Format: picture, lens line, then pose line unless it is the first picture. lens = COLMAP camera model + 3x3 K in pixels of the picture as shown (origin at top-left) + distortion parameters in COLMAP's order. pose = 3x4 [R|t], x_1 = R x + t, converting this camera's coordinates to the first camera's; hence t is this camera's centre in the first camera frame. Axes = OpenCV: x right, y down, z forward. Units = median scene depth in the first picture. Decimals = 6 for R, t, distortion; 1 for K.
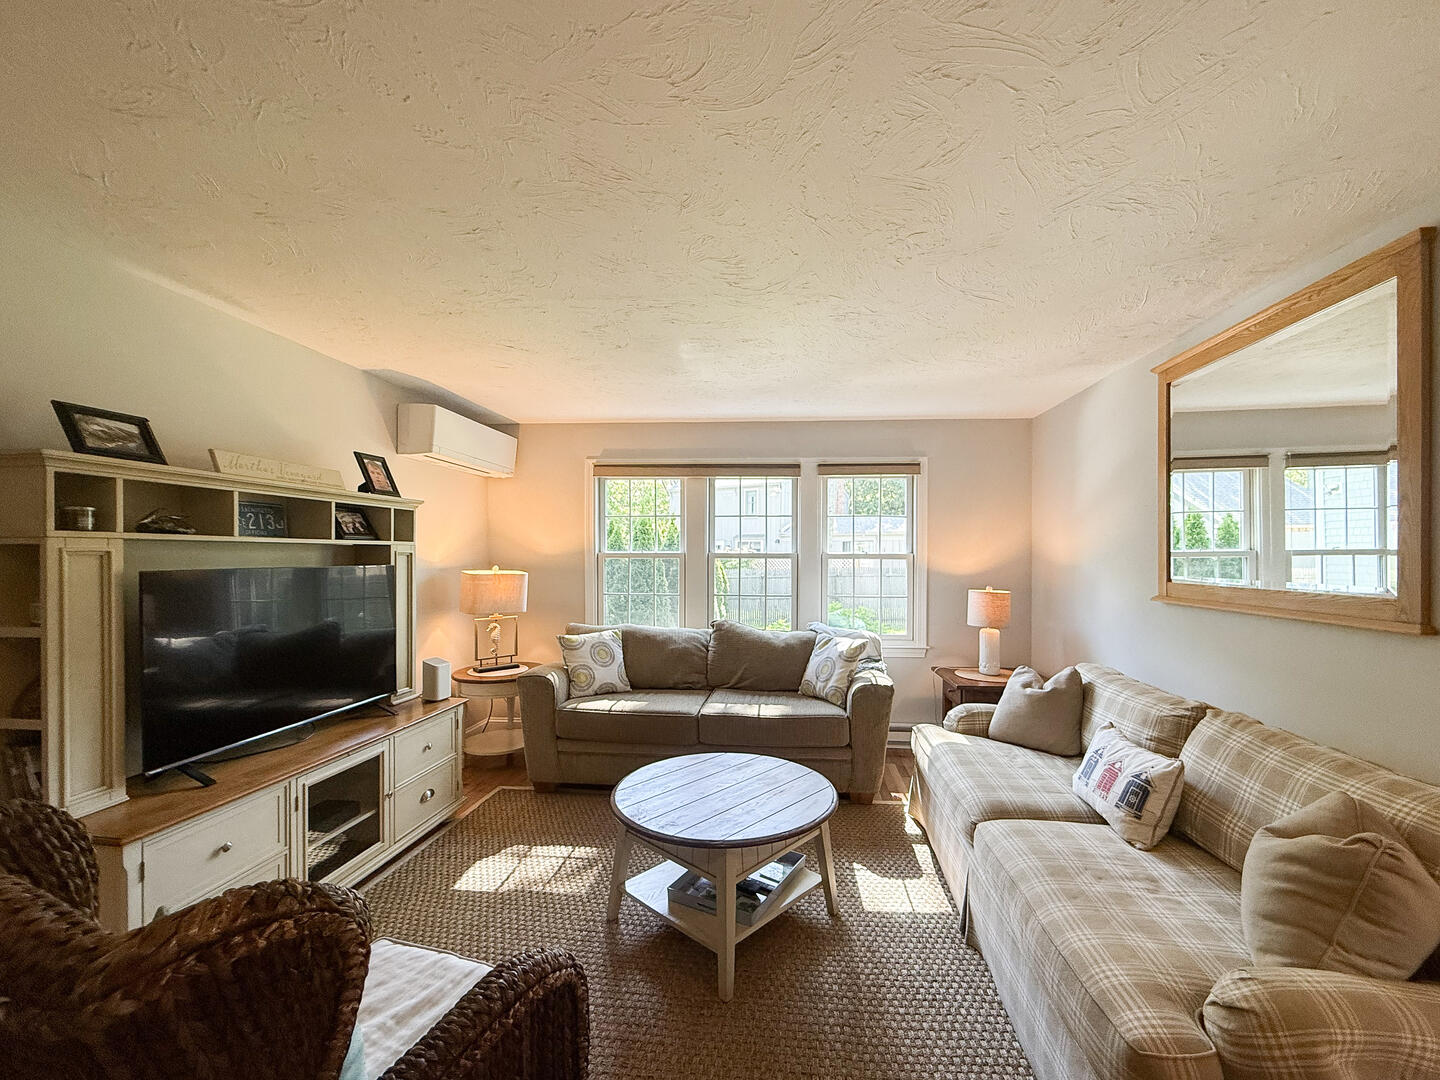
lens RADIAL K [[578.6, 0, 720.0], [0, 578.6, 540.0], [0, 0, 1]] dist [-0.000062, -0.000037]
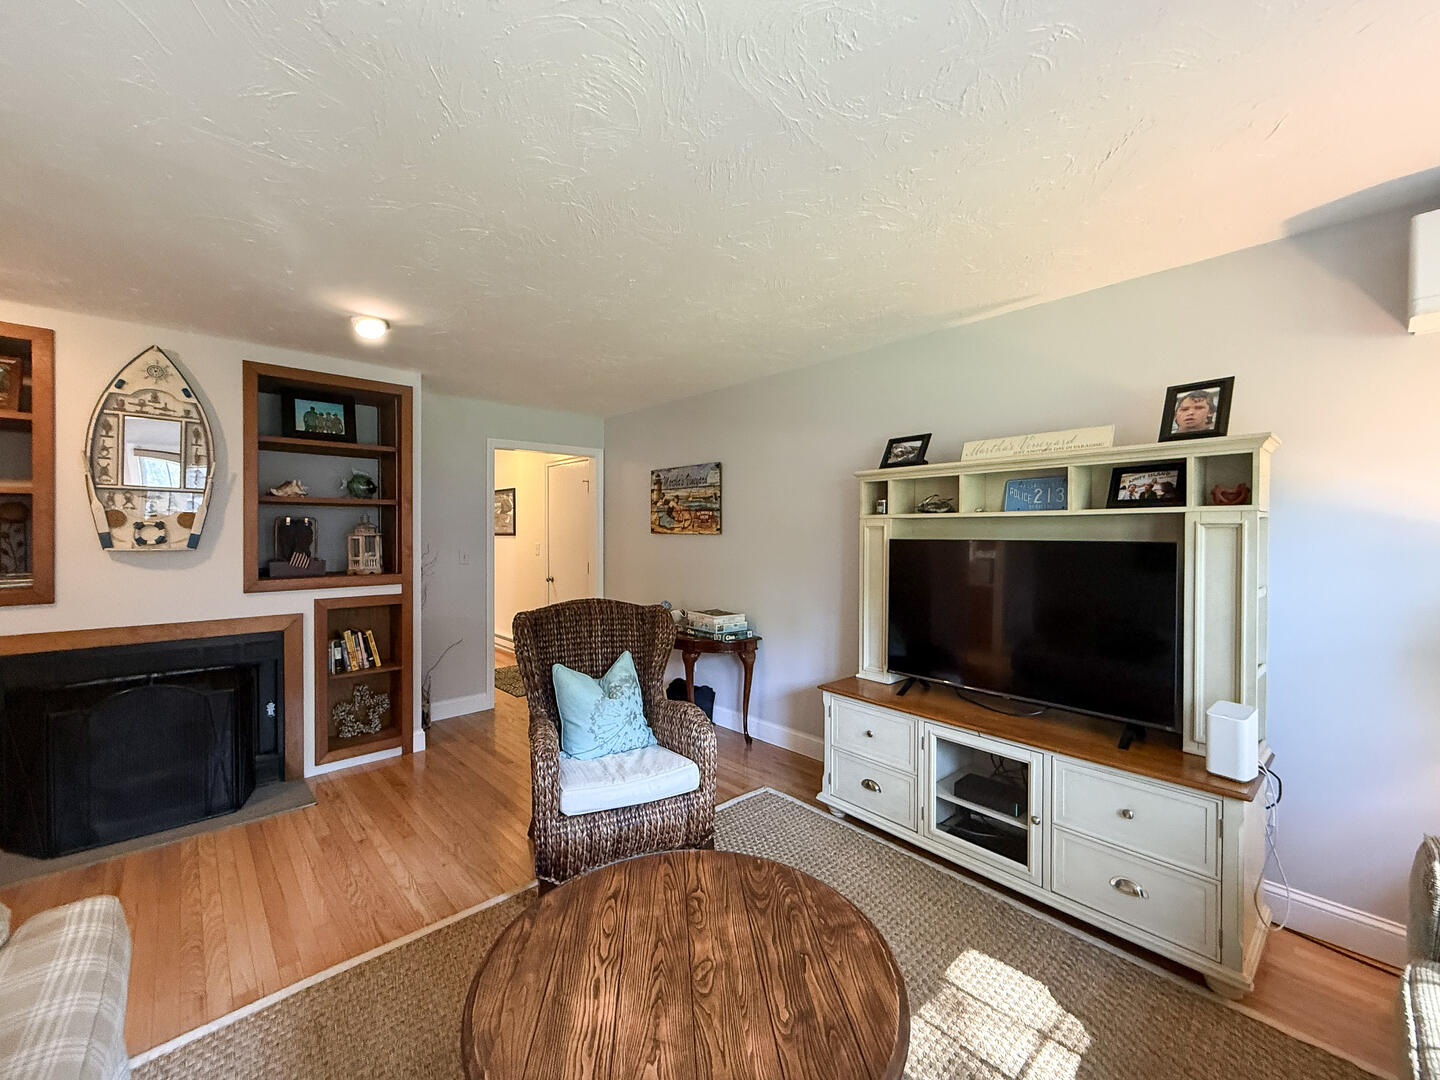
lens RADIAL K [[578.6, 0, 720.0], [0, 578.6, 540.0], [0, 0, 1]] dist [-0.000062, -0.000037]
pose [[-0.635692, 0.002461, -0.771939, 0.392179], [0.013881, 0.999870, -0.008244, 0.051069], [0.771818, -0.015955, -0.635643, 1.341092]]
